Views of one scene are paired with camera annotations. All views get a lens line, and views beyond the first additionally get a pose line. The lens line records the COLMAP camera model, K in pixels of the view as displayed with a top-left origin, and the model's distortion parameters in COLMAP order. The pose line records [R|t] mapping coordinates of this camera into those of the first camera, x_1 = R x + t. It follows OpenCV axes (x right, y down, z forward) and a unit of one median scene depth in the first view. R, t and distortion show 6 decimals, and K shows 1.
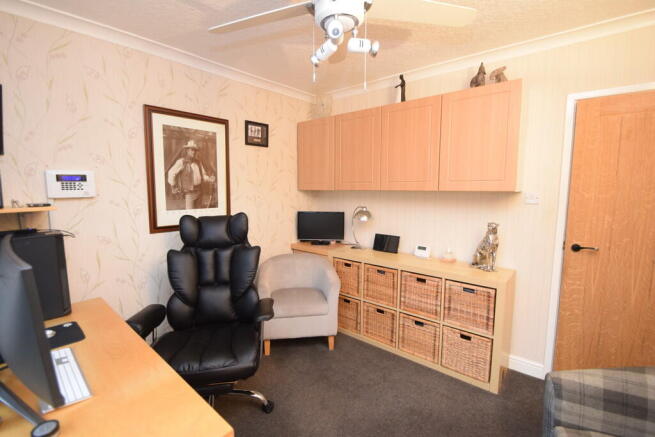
lens RADIAL K [[299.8, 0, 328.3], [0, 299.8, 219.3], [0, 0, 1]] dist [0.000993, -0.000048]
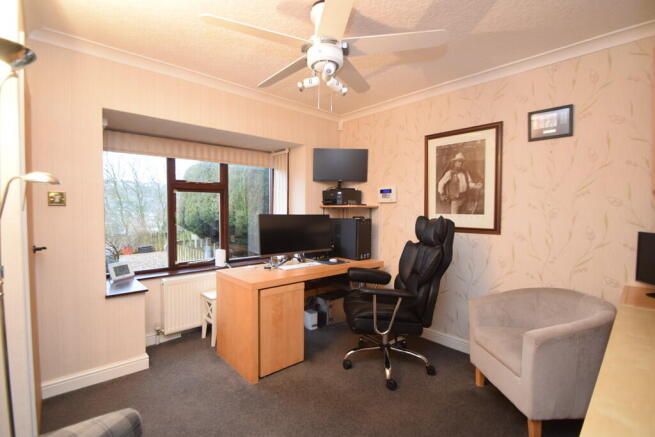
lens RADIAL K [[299.8, 0, 328.8], [0, 299.8, 217.8], [0, 0, 1]] dist [0.000993, -0.000048]
pose [[-0.106041, 0.032421, -0.993833, 0.710353], [-0.113018, 0.992599, 0.044439, -0.016207], [0.987918, 0.117033, -0.101592, 0.647354]]
